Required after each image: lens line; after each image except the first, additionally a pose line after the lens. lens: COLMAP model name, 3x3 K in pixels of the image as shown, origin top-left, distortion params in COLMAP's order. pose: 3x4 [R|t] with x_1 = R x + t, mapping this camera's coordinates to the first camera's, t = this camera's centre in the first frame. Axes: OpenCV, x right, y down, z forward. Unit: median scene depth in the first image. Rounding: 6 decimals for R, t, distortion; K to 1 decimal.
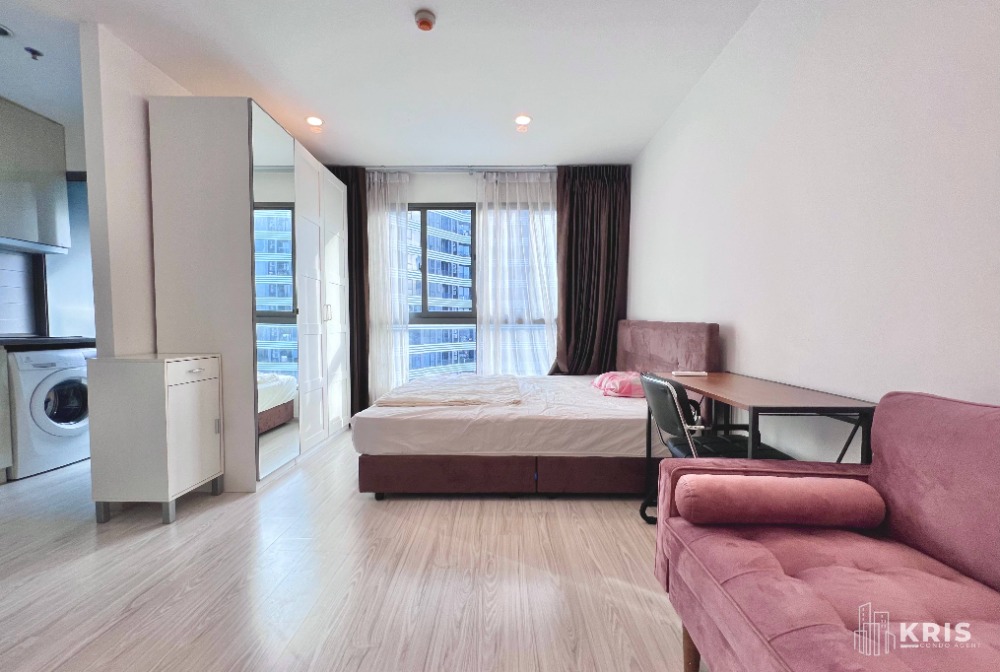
lens RADIAL K [[395.9, 0, 497.2], [0, 395.9, 338.8], [0, 0, 1]] dist [0.001740, 0.000479]
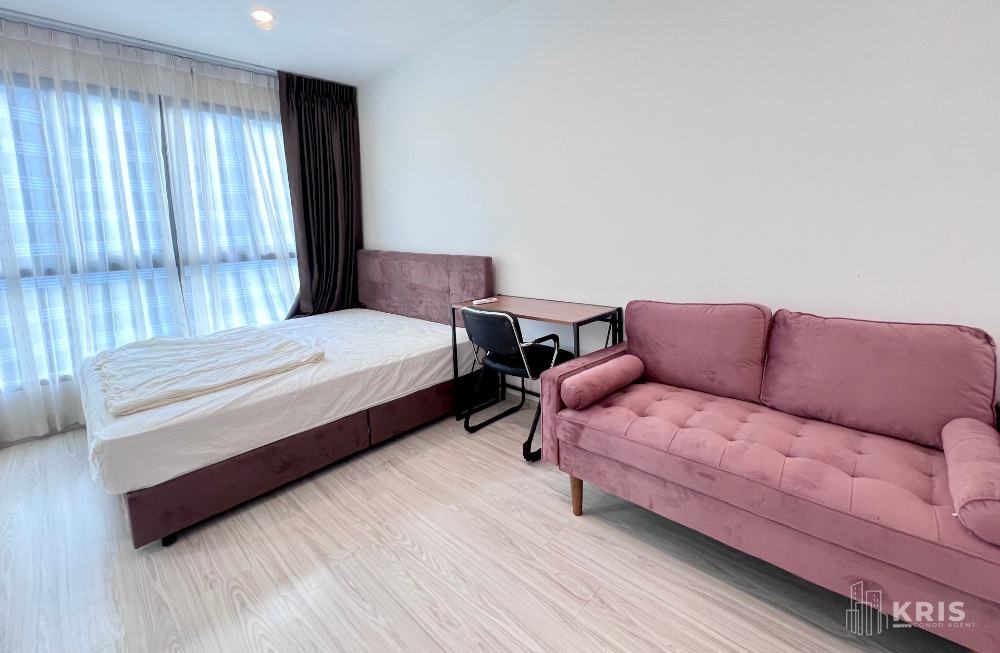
lens RADIAL K [[432.9, 0, 497.6], [0, 432.9, 269.9], [0, 0, 1]] dist [-0.001424, -0.000207]
pose [[0.686343, -0.091031, 0.721558, -0.391174], [0.061993, 0.995848, 0.066667, -0.083331], [-0.724631, -0.001025, 0.689136, 0.055160]]
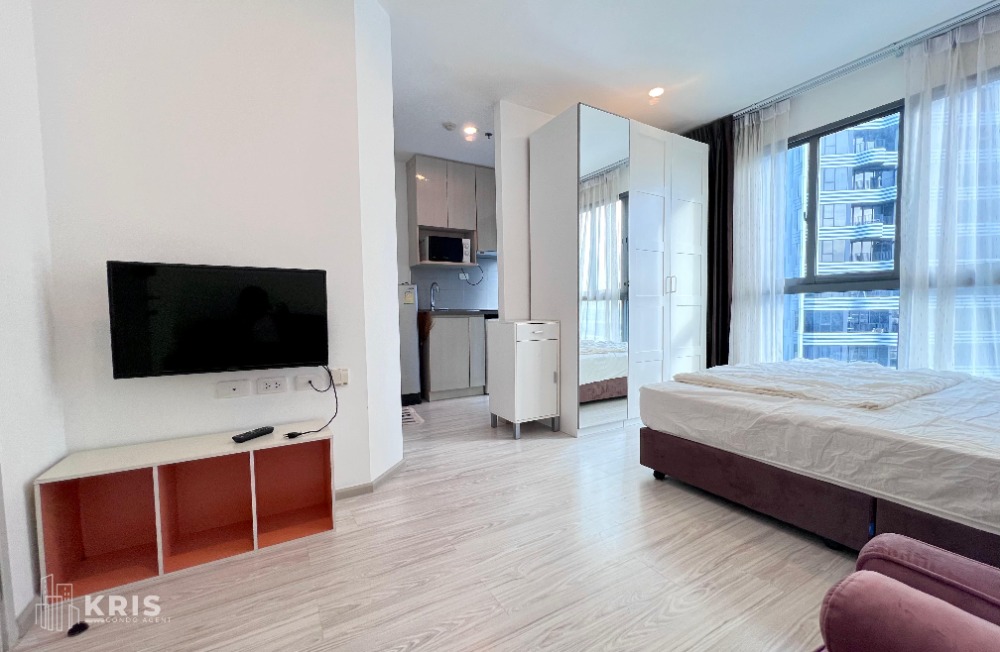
lens RADIAL K [[404.8, 0, 510.5], [0, 404.8, 330.6], [0, 0, 1]] dist [-0.001579, -0.000242]
pose [[0.518120, 0.033139, -0.854666, 0.319748], [-0.012703, 0.999437, 0.031052, 0.031485], [0.855214, -0.005232, 0.518249, 0.206977]]
